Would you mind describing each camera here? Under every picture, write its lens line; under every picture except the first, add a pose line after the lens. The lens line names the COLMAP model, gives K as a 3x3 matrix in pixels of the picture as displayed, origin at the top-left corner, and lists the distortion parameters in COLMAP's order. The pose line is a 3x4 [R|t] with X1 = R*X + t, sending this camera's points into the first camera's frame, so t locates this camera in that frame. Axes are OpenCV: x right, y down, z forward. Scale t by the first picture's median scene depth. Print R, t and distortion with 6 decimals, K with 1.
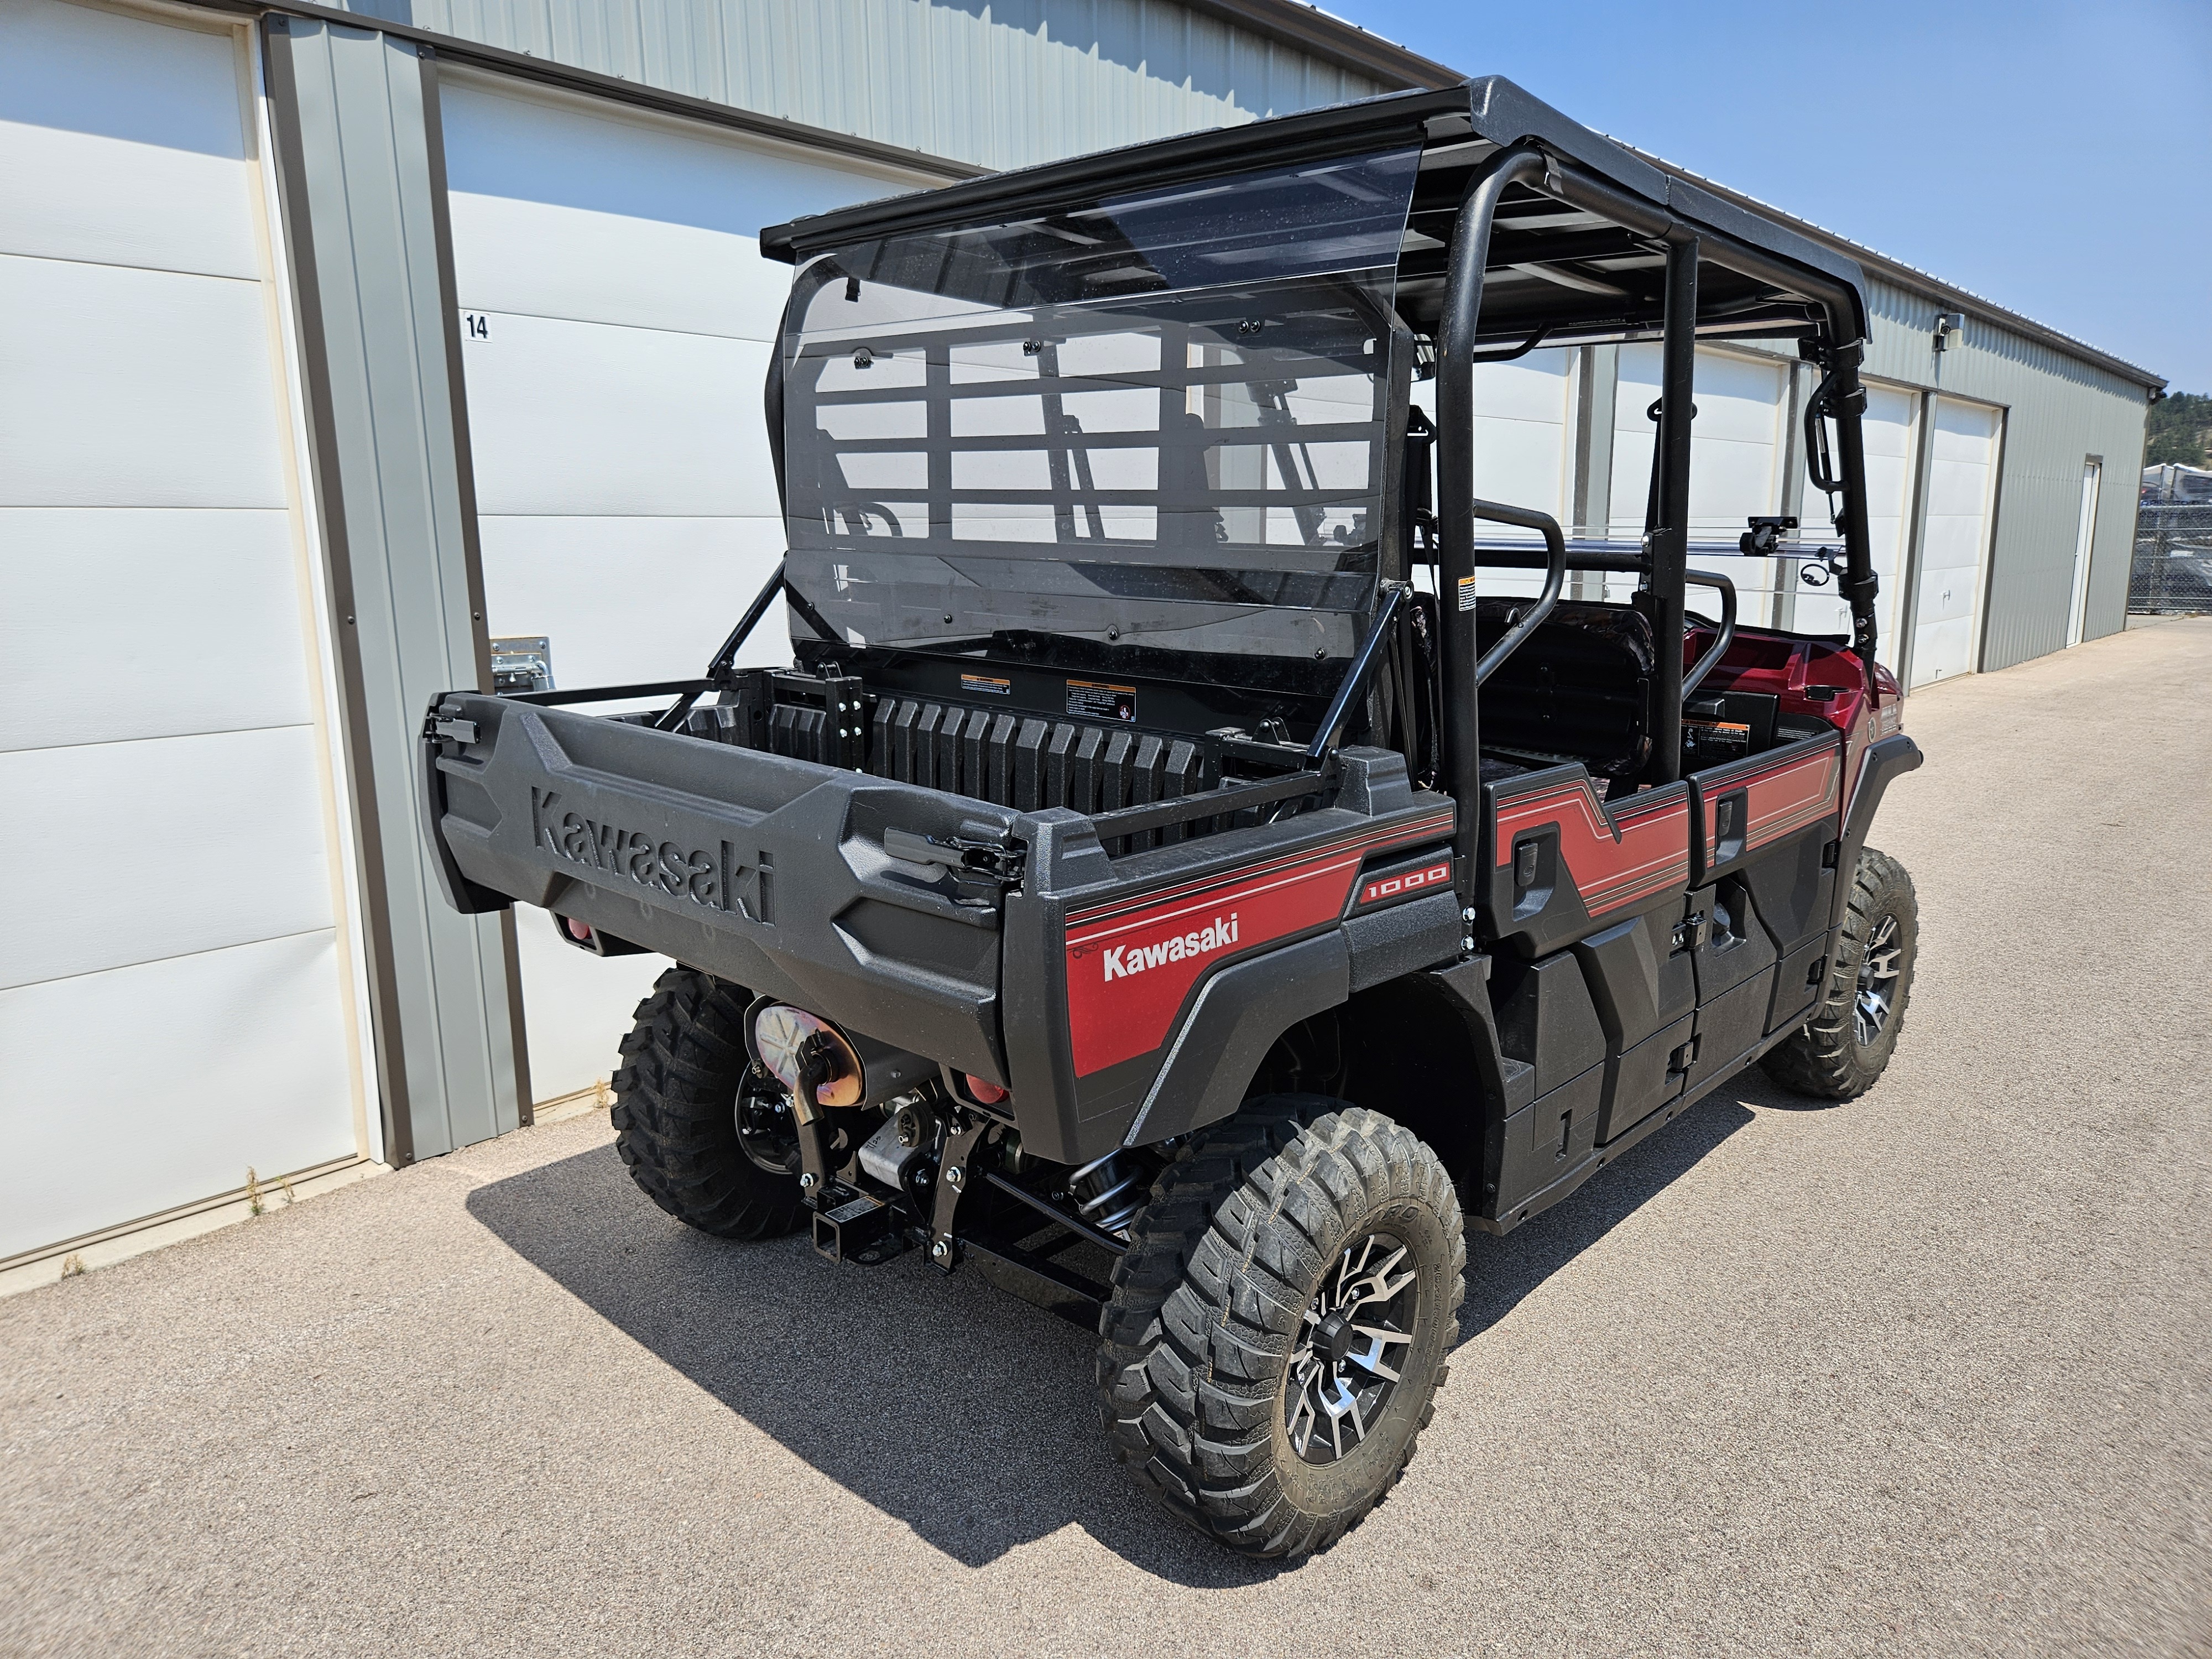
lens RADIAL K [[1491.4, 0, 1108.0], [0, 1491.4, 820.6], [0, 0, 1]] dist [0.009338, -0.005627]
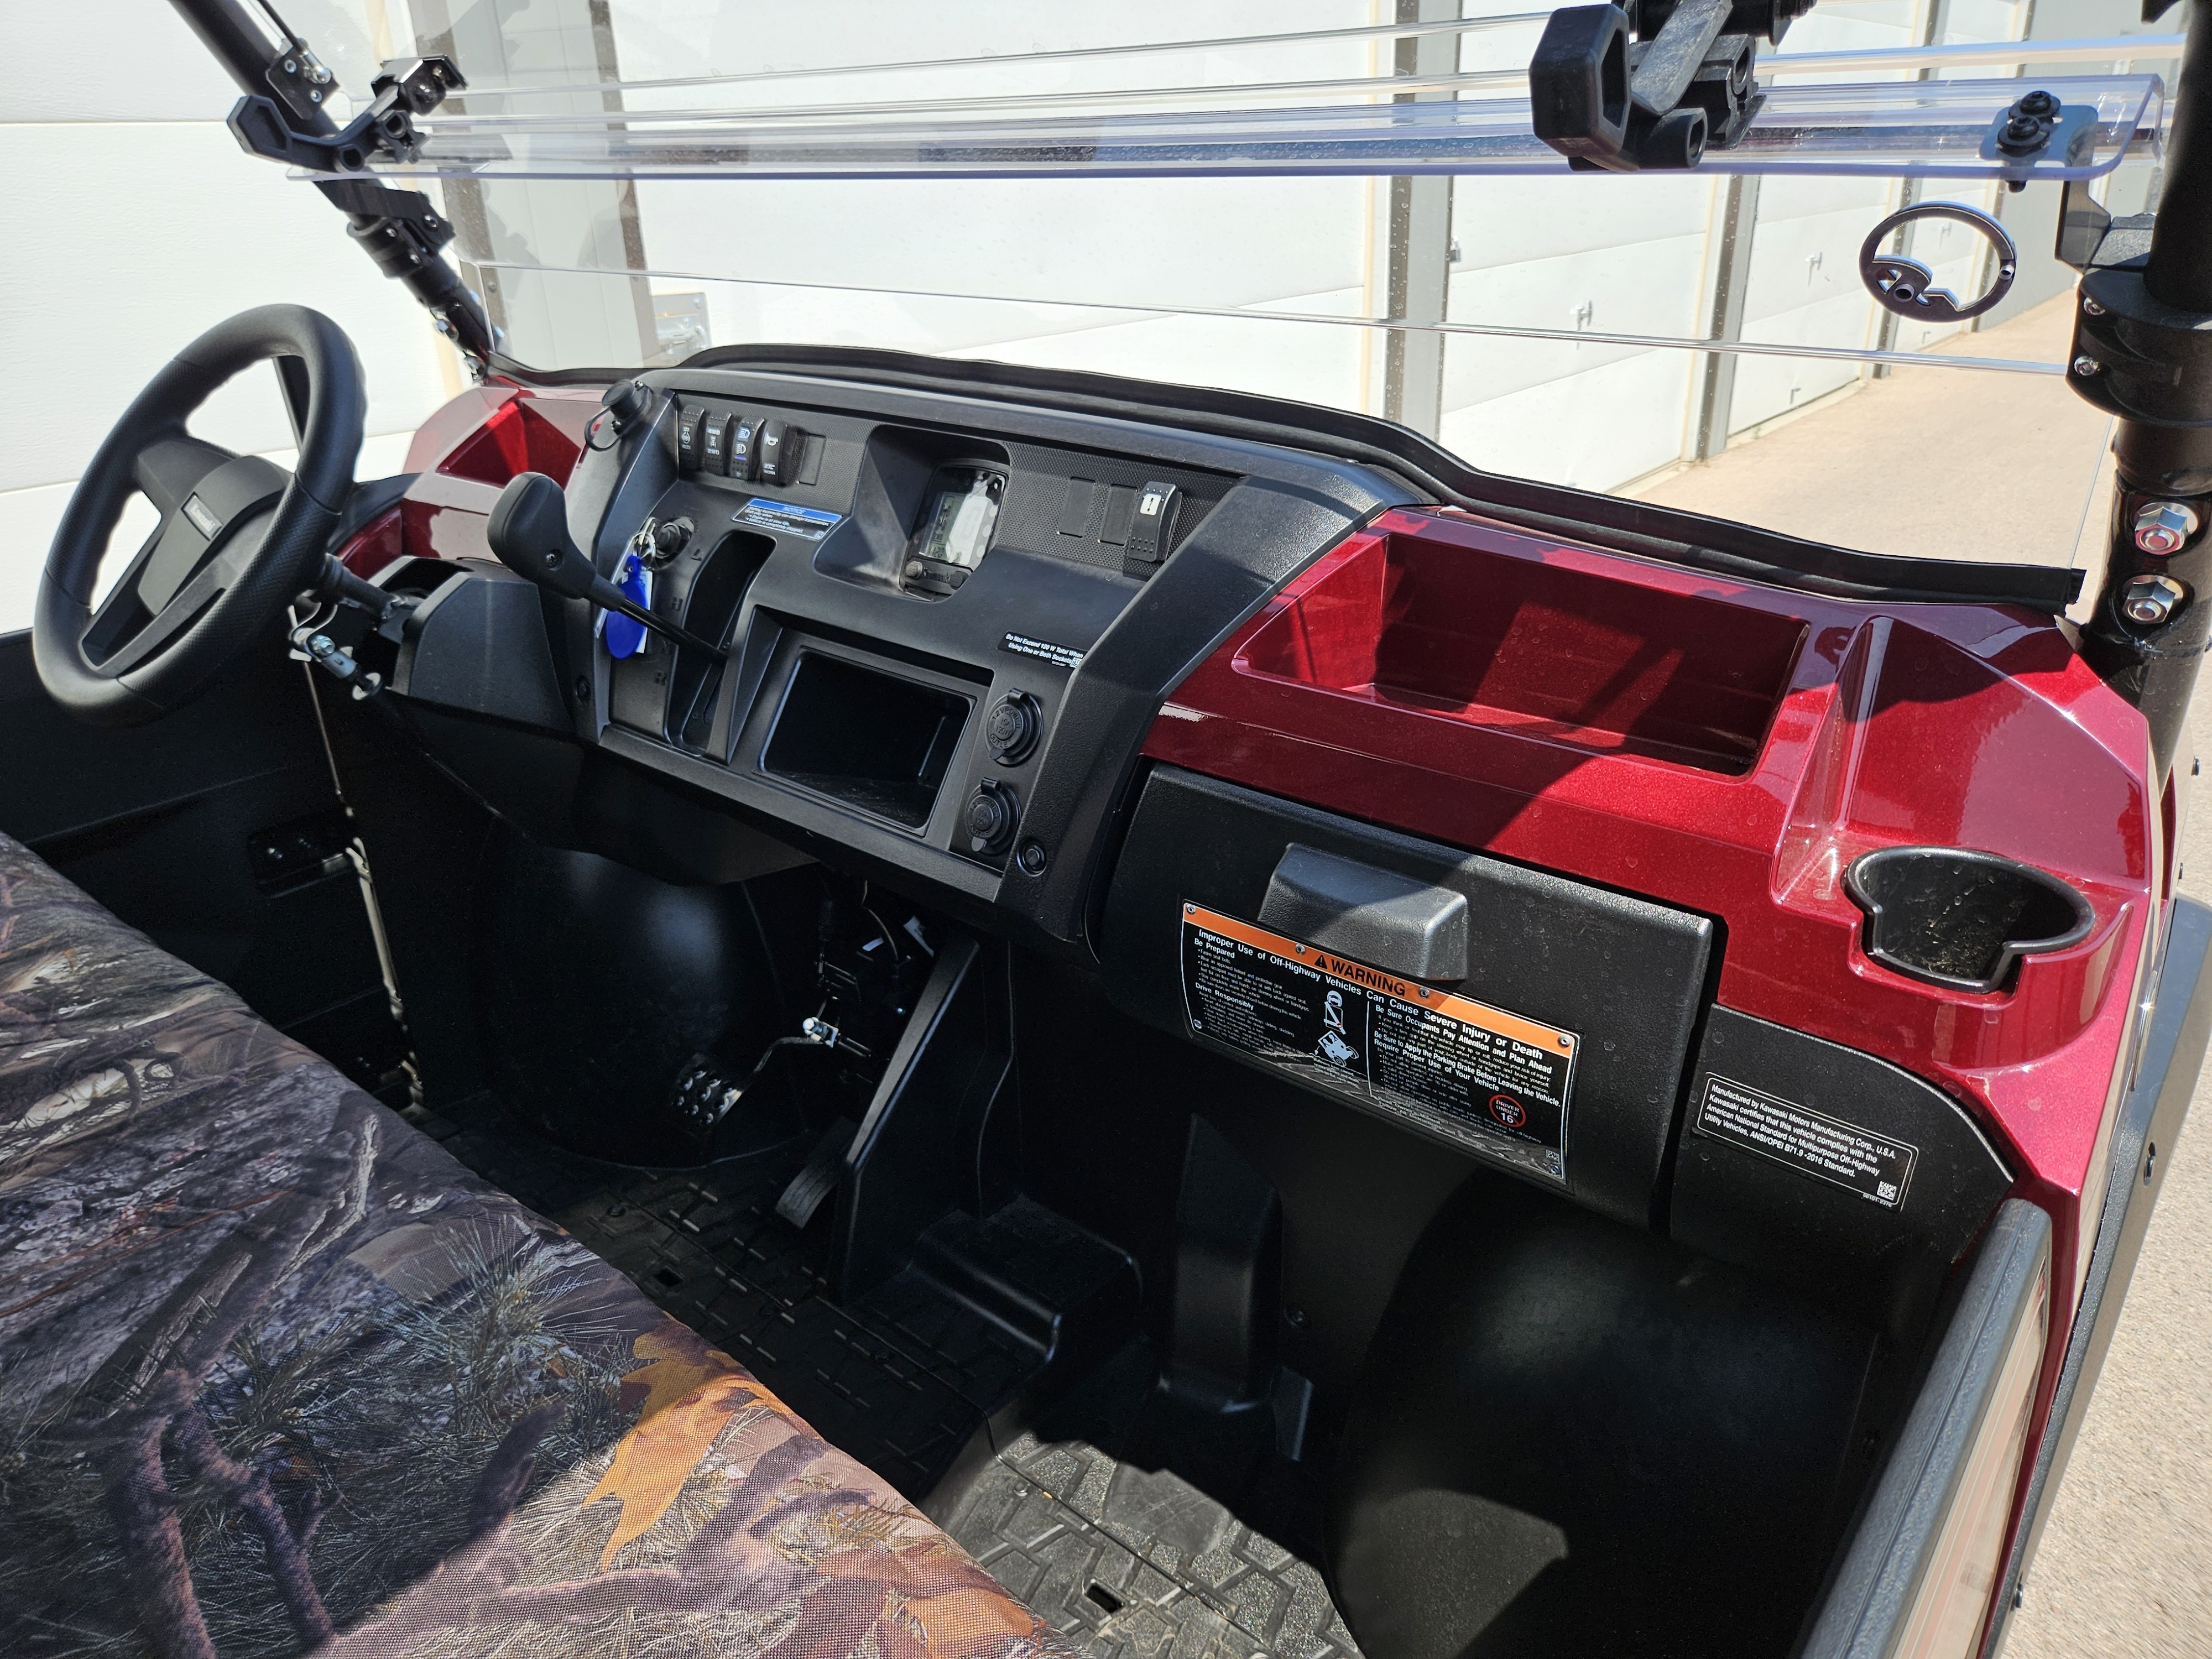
lens RADIAL K [[1491.4, 0, 1118.0], [0, 1491.4, 841.5], [0, 0, 1]] dist [0.009338, -0.005627]
pose [[0.998393, -0.053980, 0.017258, 0.362187], [0.048417, 0.970723, 0.235273, -0.143025], [-0.029452, -0.234060, 0.971776, 0.801172]]
